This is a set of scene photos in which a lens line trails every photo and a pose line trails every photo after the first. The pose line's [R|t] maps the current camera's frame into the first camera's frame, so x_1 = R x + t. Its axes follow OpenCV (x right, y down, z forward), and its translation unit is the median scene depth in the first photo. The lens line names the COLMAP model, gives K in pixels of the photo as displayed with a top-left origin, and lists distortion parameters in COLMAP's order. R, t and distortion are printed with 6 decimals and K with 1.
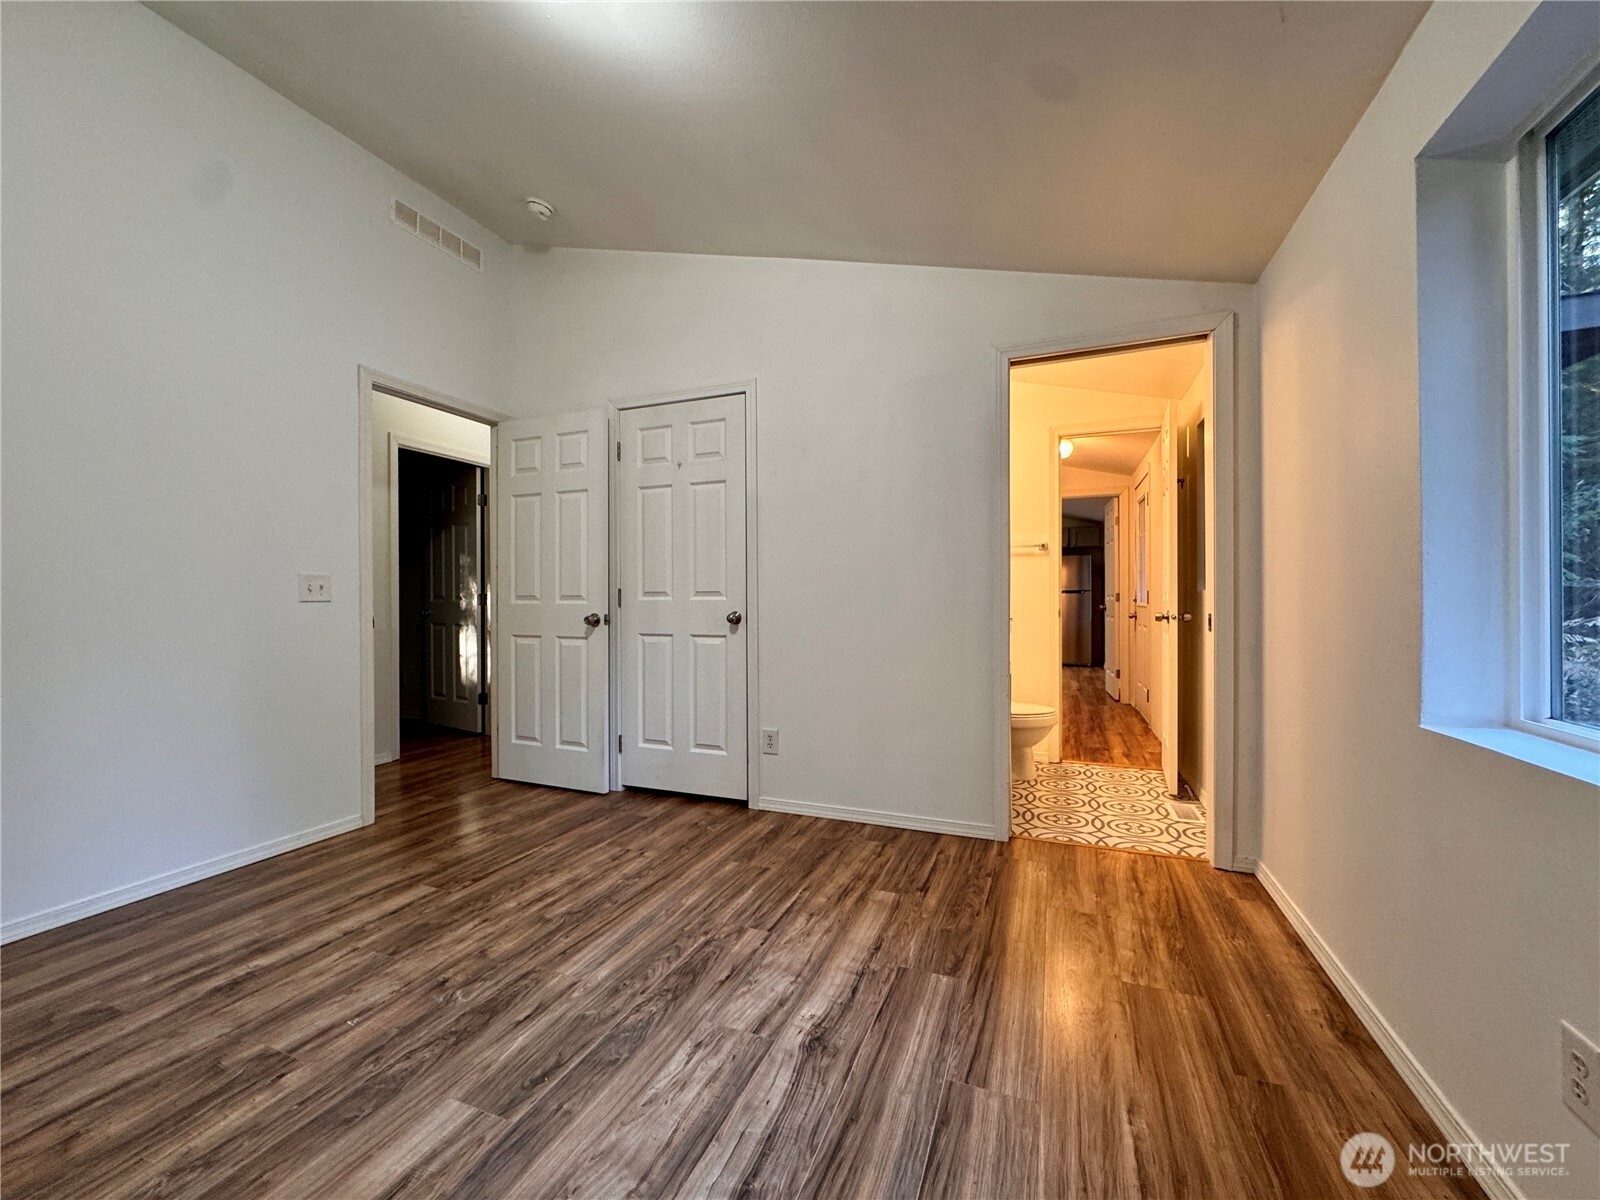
lens RADIAL K [[637.6, 0, 792.5], [0, 637.6, 591.9], [0, 0, 1]] dist [-0.002801, 0.000744]
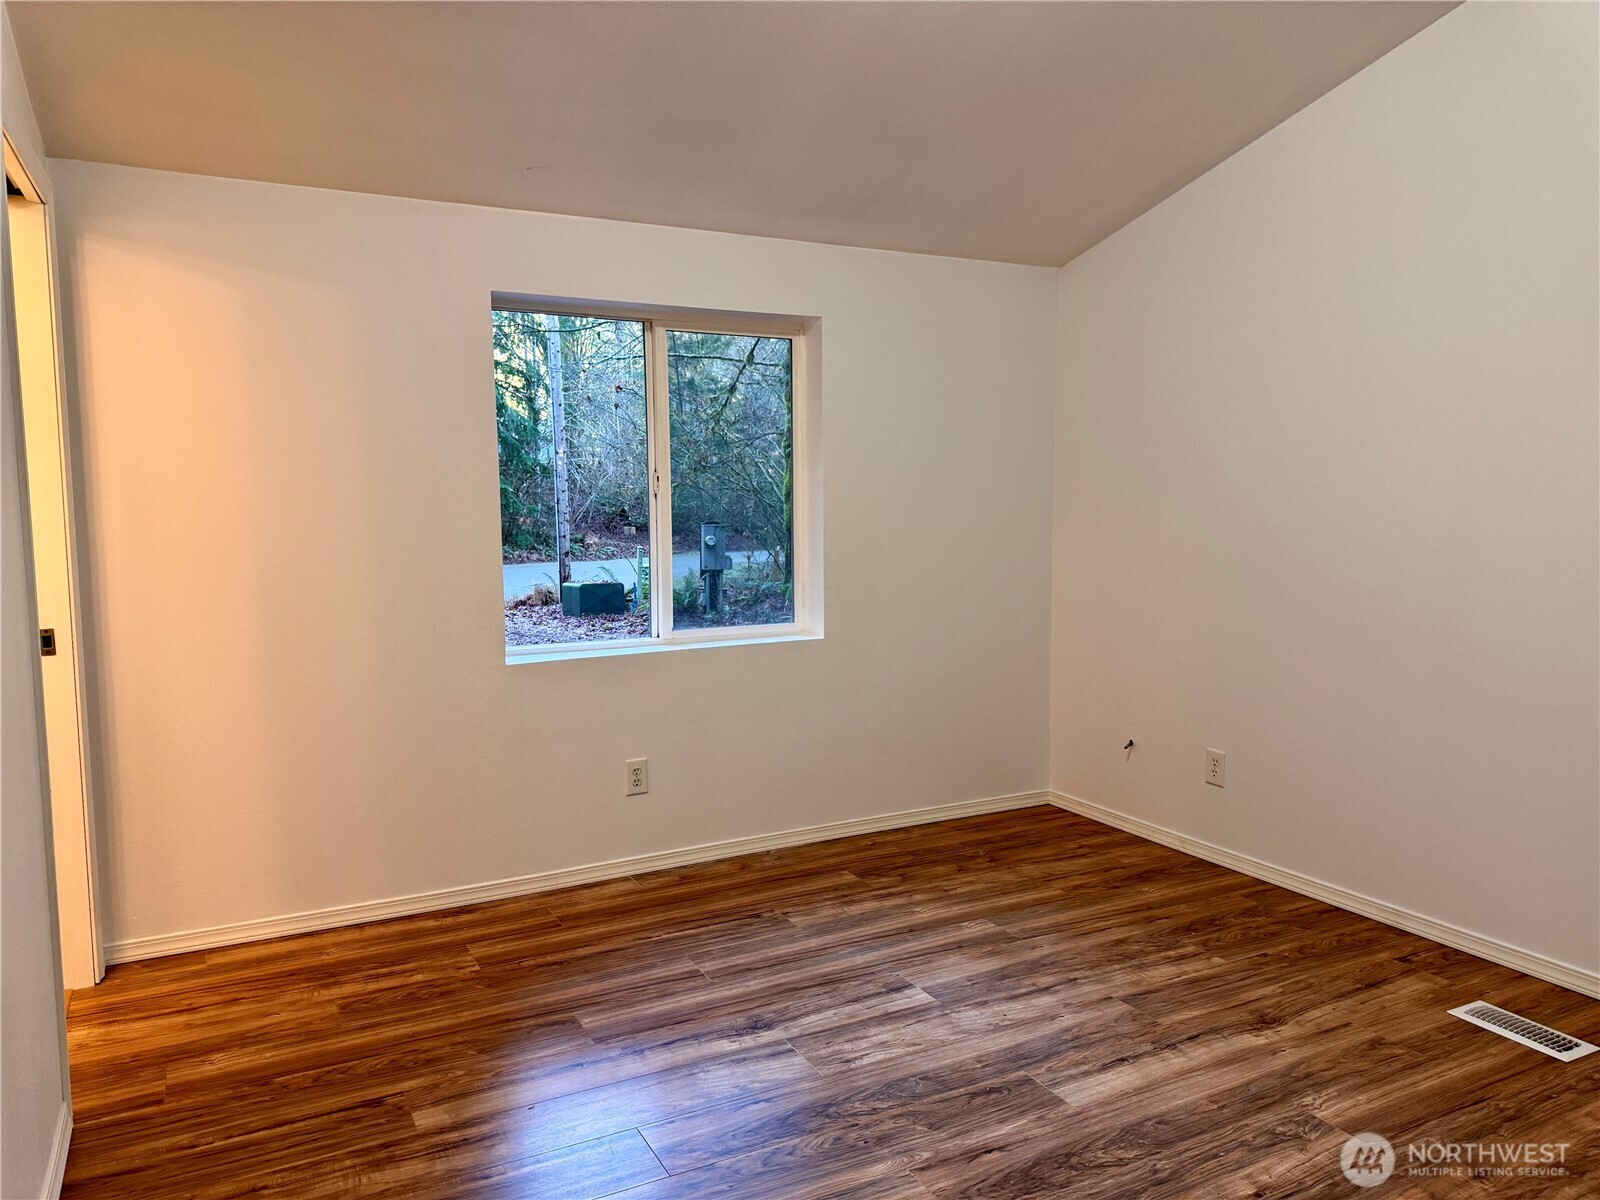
lens RADIAL K [[1130.7, 0, 807.9], [0, 1130.7, 599.5], [0, 0, 1]] dist [0.051908, -0.056222]
pose [[-0.765577, -0.049952, 0.641402, -1.122489], [0.005730, 0.996412, 0.084440, -0.146011], [-0.643319, 0.068320, -0.762544, 2.183567]]
